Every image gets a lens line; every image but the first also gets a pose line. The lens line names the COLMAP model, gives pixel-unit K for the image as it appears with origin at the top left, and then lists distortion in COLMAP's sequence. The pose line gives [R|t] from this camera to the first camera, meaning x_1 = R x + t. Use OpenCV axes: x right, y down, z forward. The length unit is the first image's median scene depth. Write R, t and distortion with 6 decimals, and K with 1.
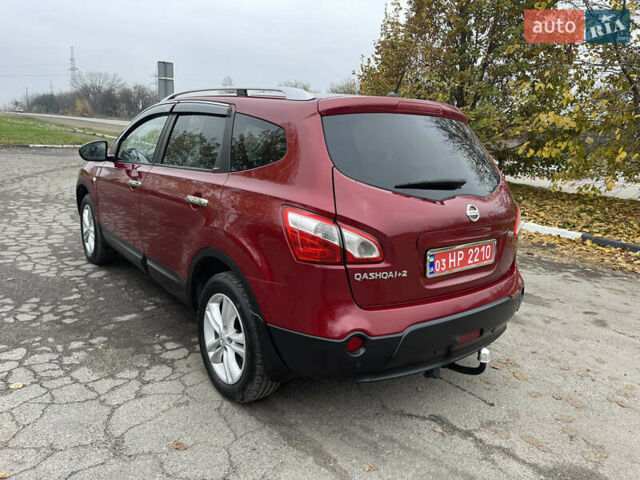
lens RADIAL K [[479.7, 0, 327.6], [0, 479.7, 239.0], [0, 0, 1]] dist [0.067639, -0.087909]
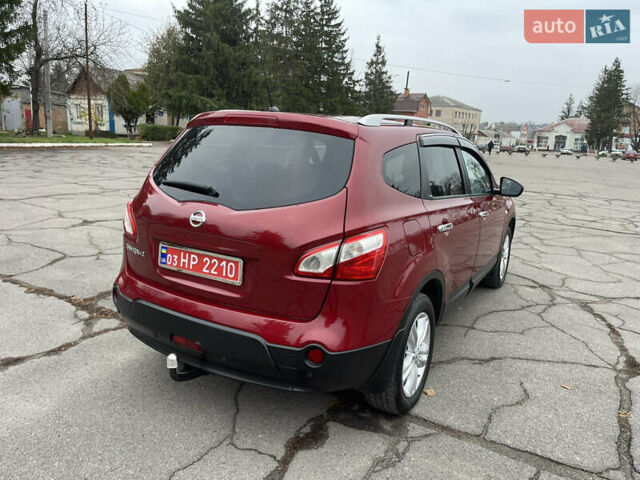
lens RADIAL K [[479.7, 0, 319.0], [0, 479.7, 241.8], [0, 0, 1]] dist [0.067639, -0.087909]
pose [[0.366082, 0.161545, -0.916454, 1.326615], [-0.244418, 0.966933, 0.072809, -0.142842], [0.897911, 0.197343, 0.393461, 0.853228]]
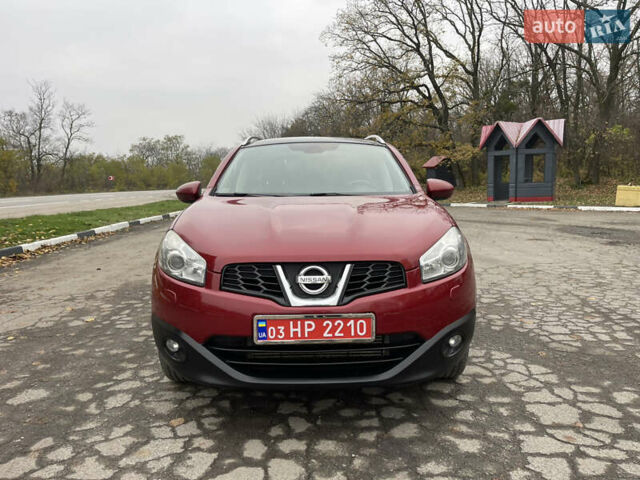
lens RADIAL K [[479.7, 0, 324.8], [0, 479.7, 235.6], [0, 0, 1]] dist [0.067639, -0.087909]
pose [[-0.789882, -0.121339, 0.601135, -1.506432], [0.107539, 0.937636, 0.330567, -0.741981], [-0.603756, 0.325754, -0.727573, 3.167721]]
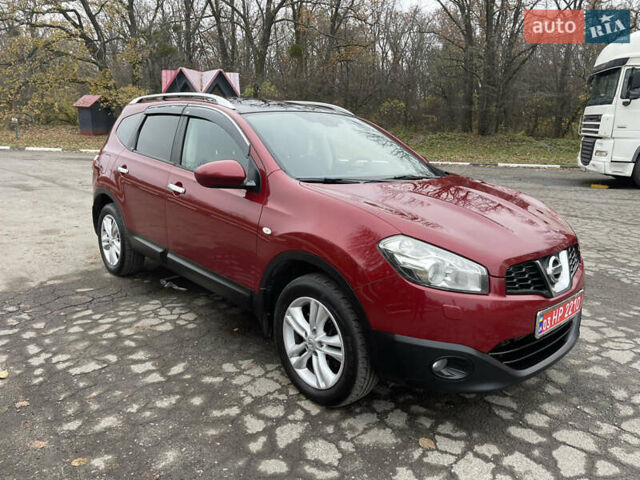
lens RADIAL K [[479.7, 0, 318.3], [0, 479.7, 236.5], [0, 0, 1]] dist [0.067639, -0.087909]
pose [[-0.993976, -0.074293, -0.080580, -0.325280], [-0.102370, 0.891938, 0.440418, -0.819701], [0.039153, 0.446013, -0.894170, 3.401155]]
